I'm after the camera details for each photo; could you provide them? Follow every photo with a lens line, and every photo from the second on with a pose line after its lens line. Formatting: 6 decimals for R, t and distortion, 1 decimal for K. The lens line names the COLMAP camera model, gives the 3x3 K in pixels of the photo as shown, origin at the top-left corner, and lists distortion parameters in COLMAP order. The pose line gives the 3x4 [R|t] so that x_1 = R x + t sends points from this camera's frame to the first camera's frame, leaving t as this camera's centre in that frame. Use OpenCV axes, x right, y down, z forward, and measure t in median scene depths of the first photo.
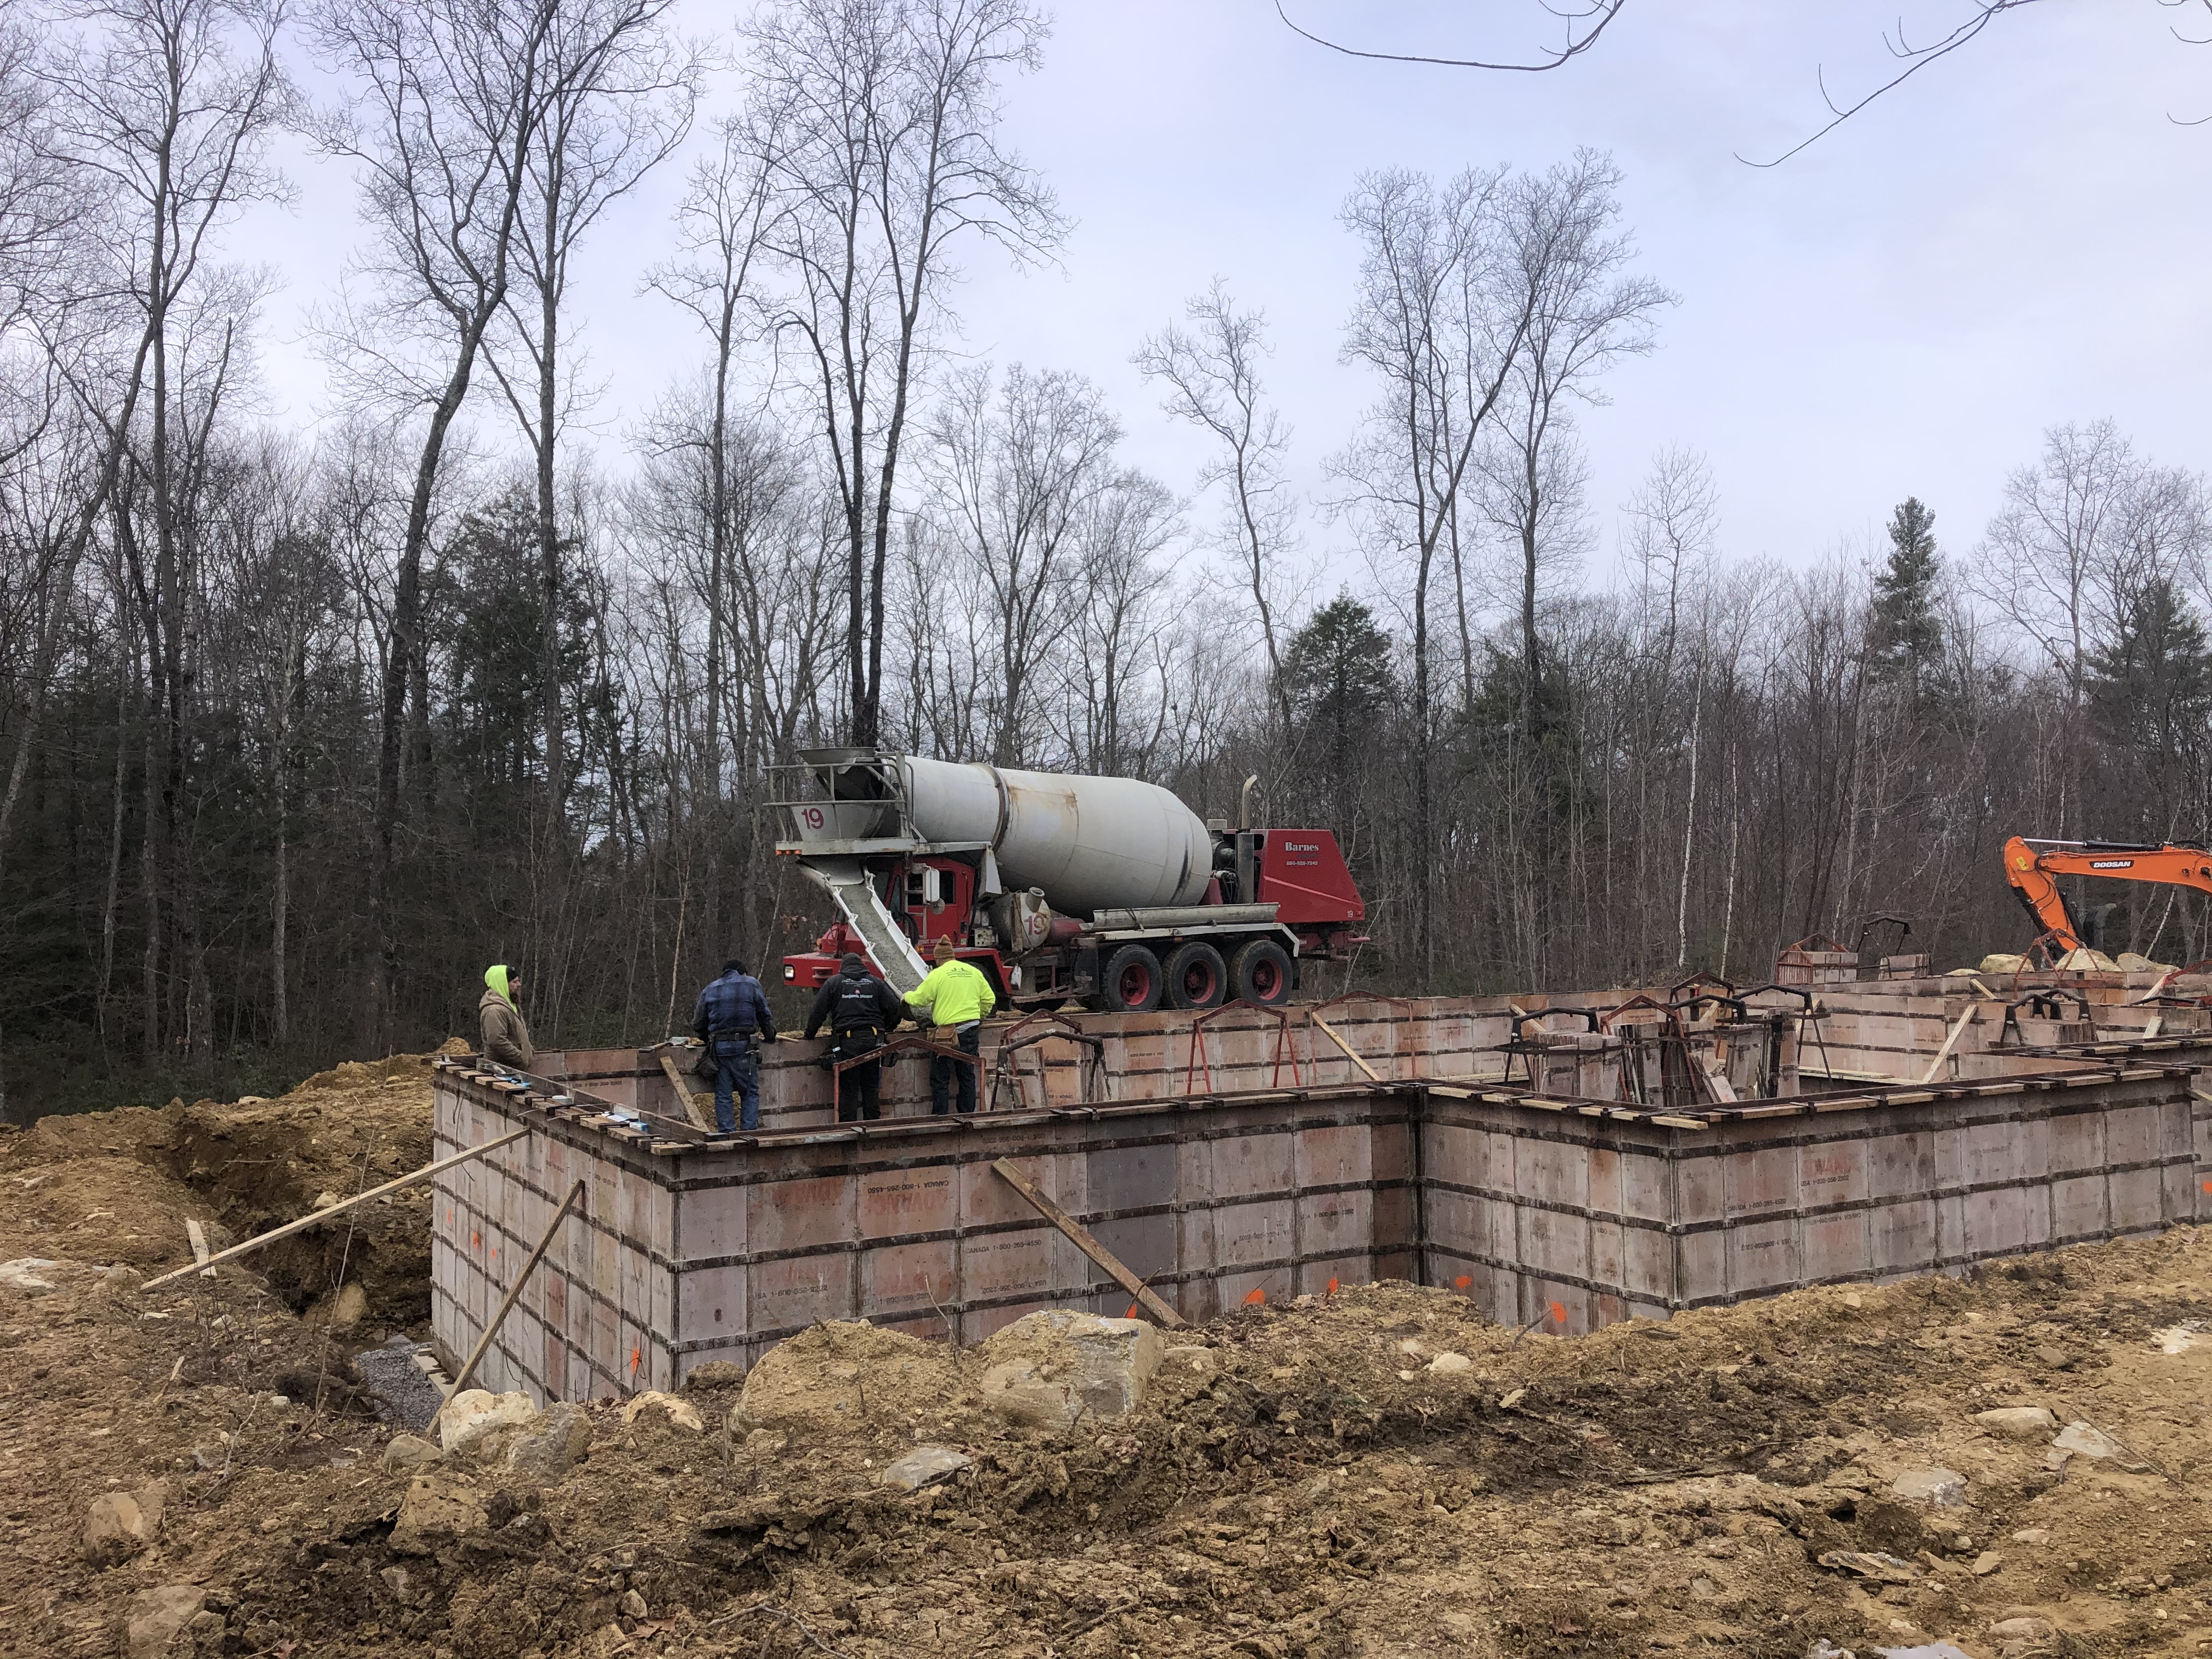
lens RADIAL K [[1777.1, 0, 1106.0], [0, 1777.1, 829.5], [0, 0, 1]] dist [0.017829, -0.001113]
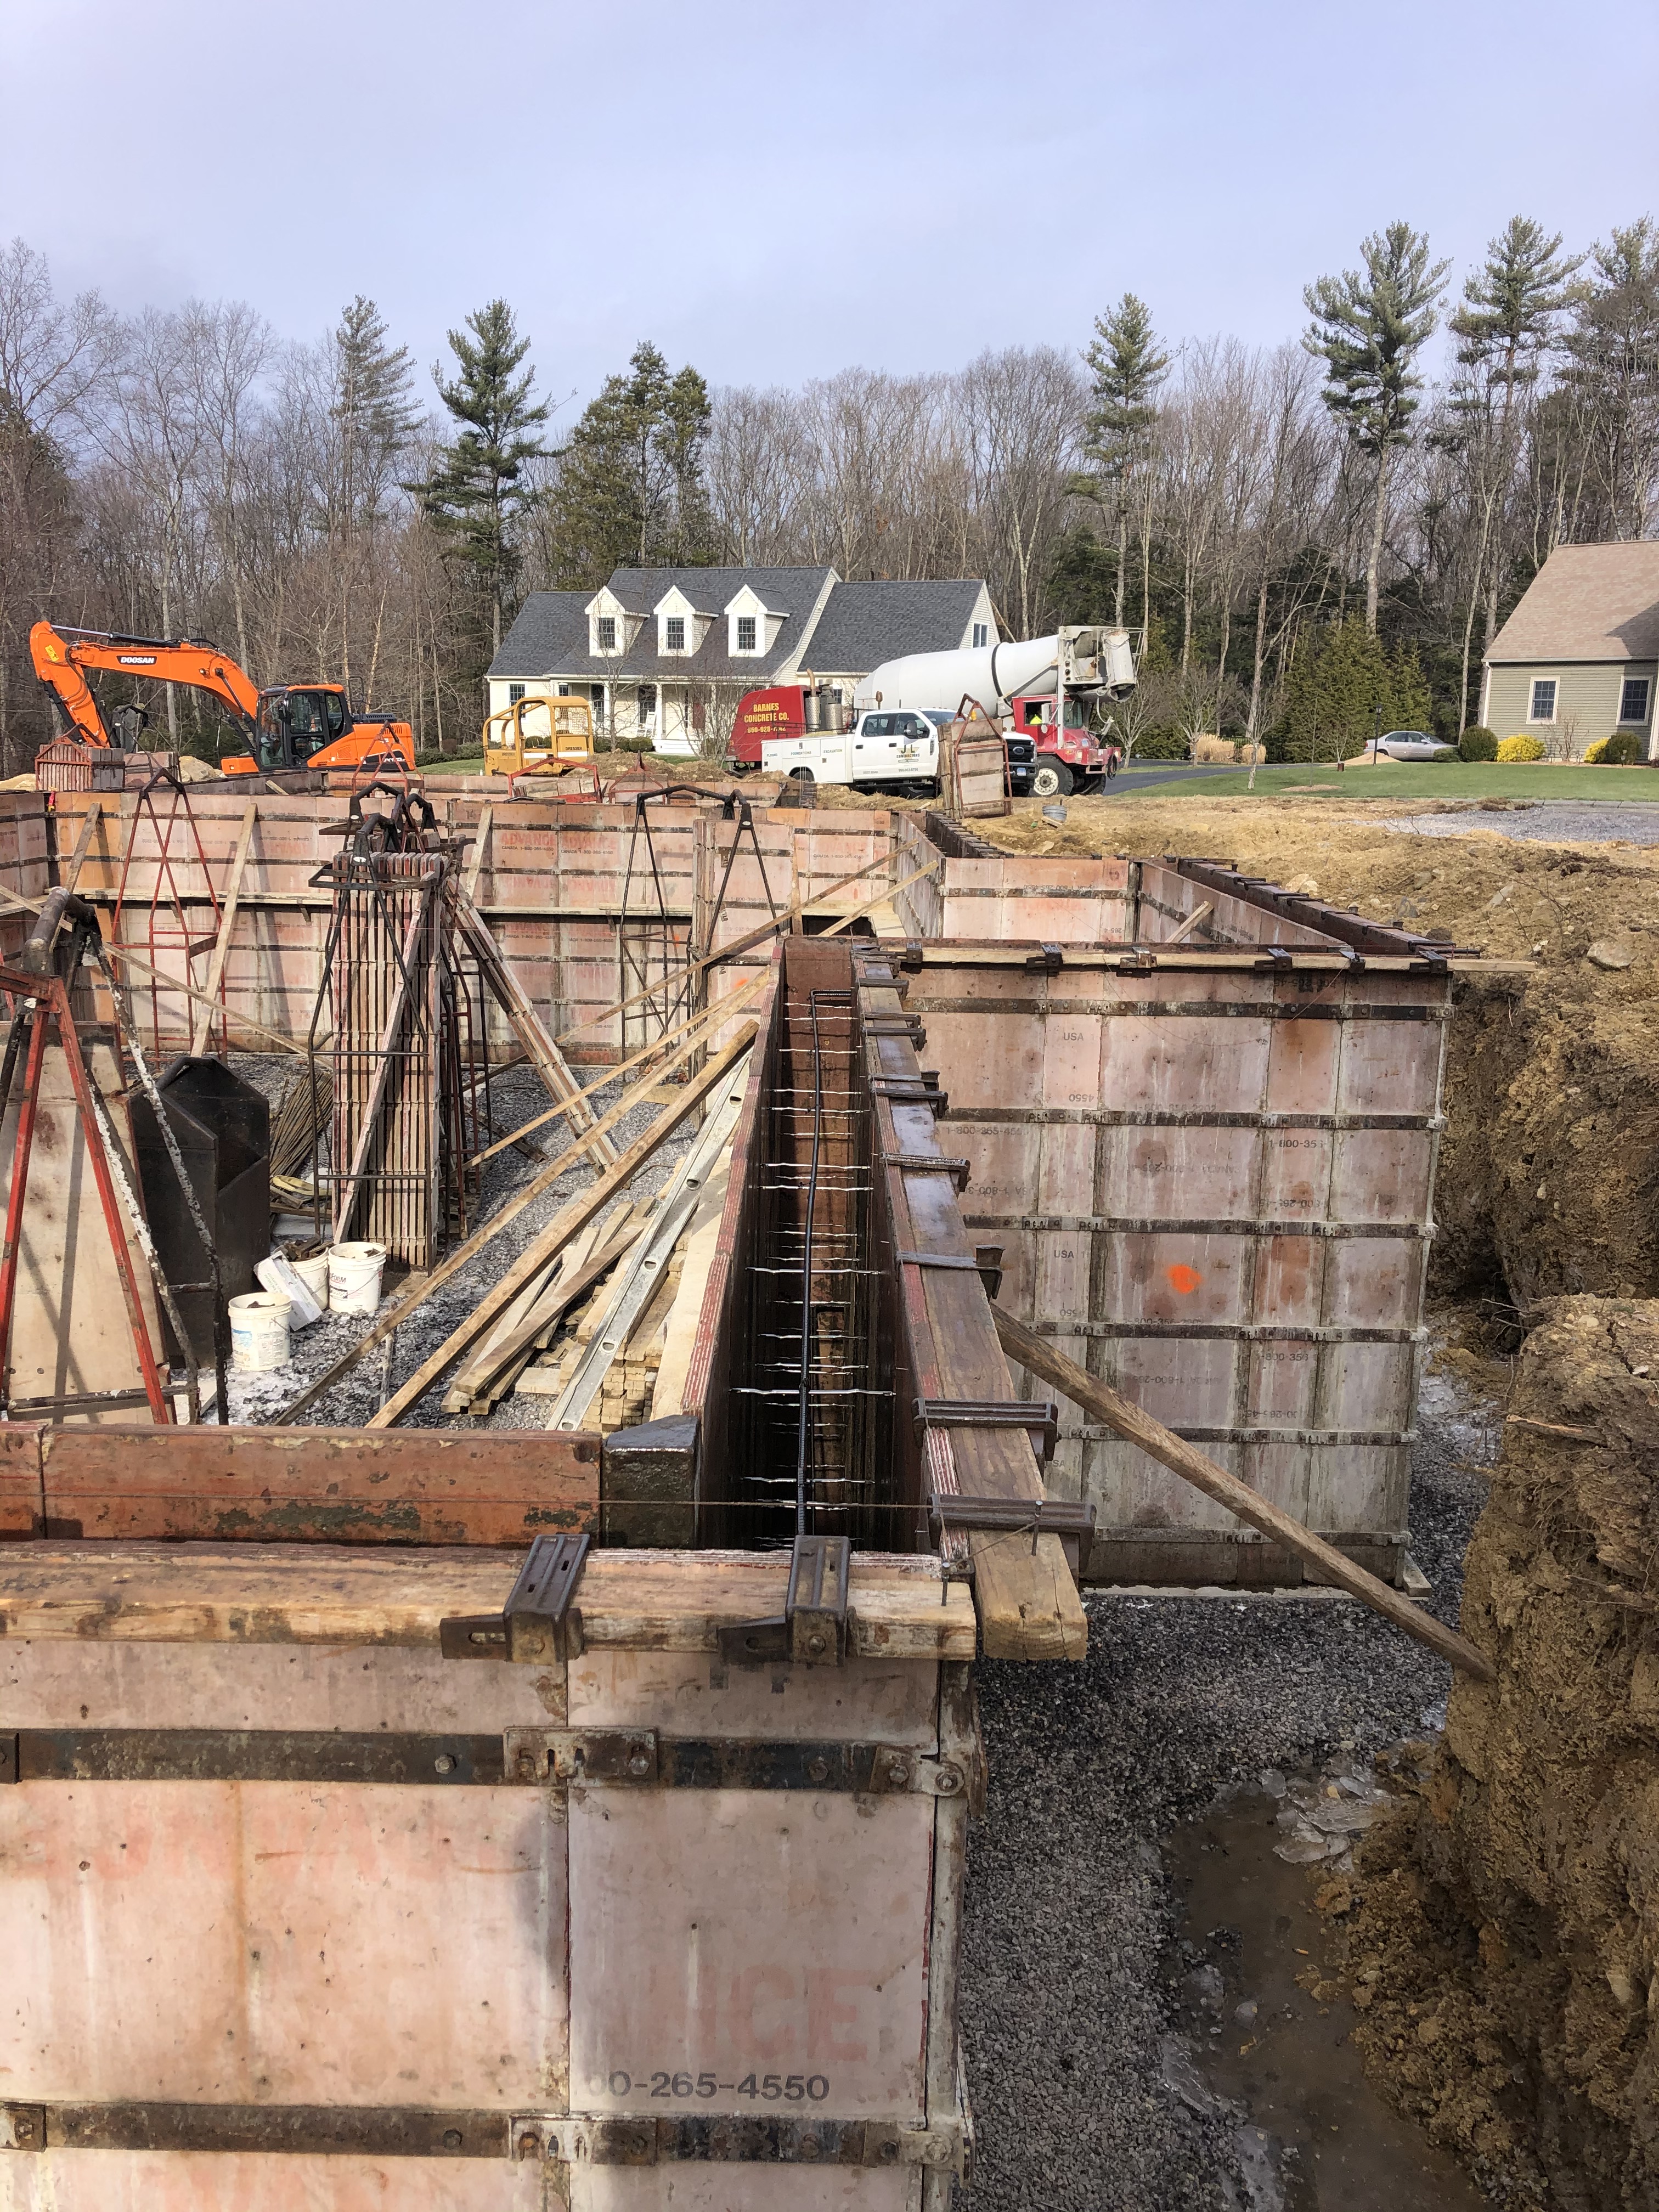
lens RADIAL K [[1777.1, 0, 829.5], [0, 1777.1, 1106.0], [0, 0, 1]] dist [0.017829, -0.001113]
pose [[0.528868, -0.159494, 0.833583, -0.317161], [-0.059213, 0.972856, 0.223709, 0.071797], [-0.846636, -0.167671, 0.505068, 0.753525]]
